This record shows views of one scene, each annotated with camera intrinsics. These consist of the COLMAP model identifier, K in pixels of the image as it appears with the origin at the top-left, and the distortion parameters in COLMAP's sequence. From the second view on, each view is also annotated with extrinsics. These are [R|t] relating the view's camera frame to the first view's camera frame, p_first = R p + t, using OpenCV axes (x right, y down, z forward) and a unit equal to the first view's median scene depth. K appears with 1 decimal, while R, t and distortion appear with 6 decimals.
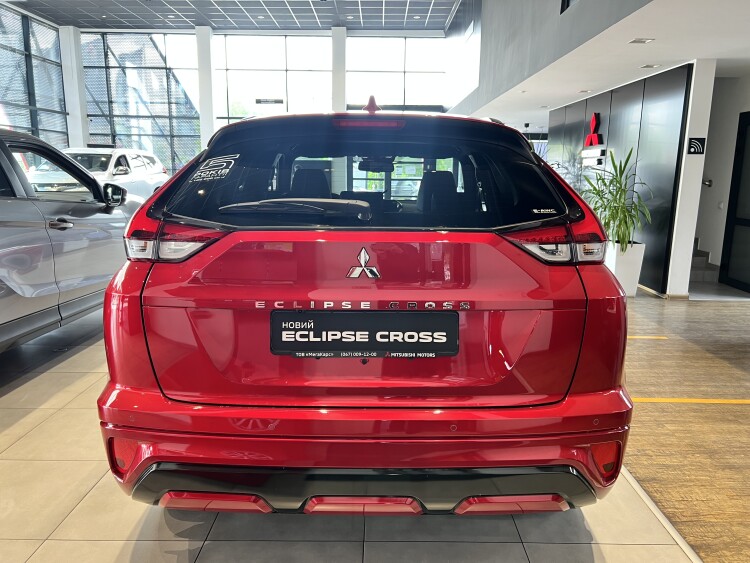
lens RADIAL K [[568.2, 0, 380.2], [0, 568.2, 283.4], [0, 0, 1]] dist [0.045913, -0.067512]
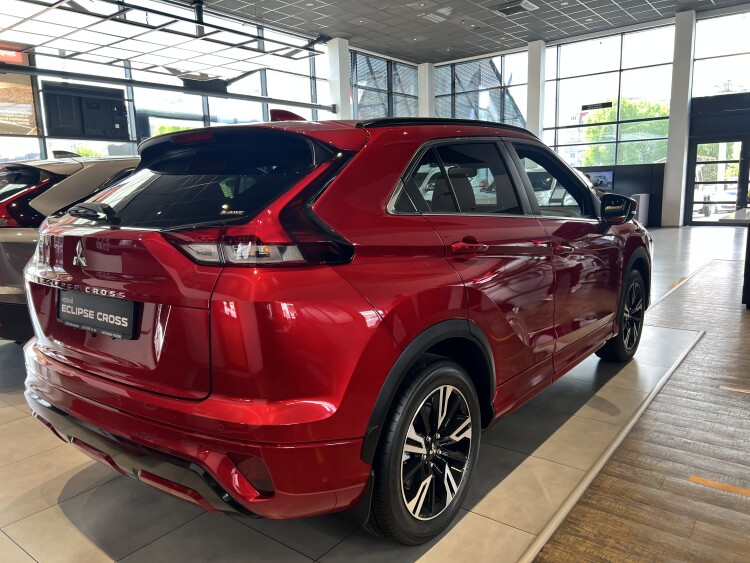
lens RADIAL K [[568.2, 0, 380.2], [0, 568.2, 283.4], [0, 0, 1]] dist [0.045913, -0.067512]
pose [[0.787181, 0.066106, -0.613169, 0.127260], [-0.078739, 0.996875, 0.006389, -0.003086], [0.611675, 0.043251, 0.789926, 0.043358]]
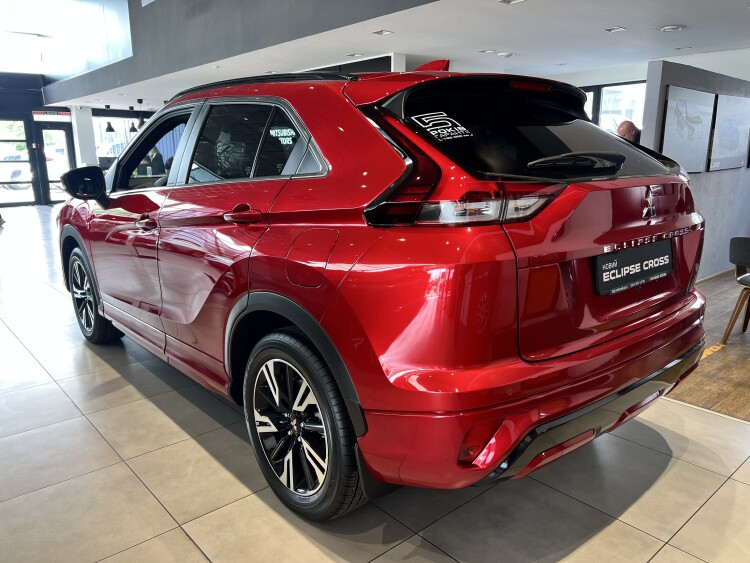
lens RADIAL K [[568.2, 0, 380.2], [0, 568.2, 283.4], [0, 0, 1]] dist [0.045913, -0.067512]
pose [[0.748584, -0.157407, 0.644084, -0.128434], [0.139000, 0.987082, 0.079680, -0.004722], [-0.648306, 0.029881, 0.760793, 0.046717]]
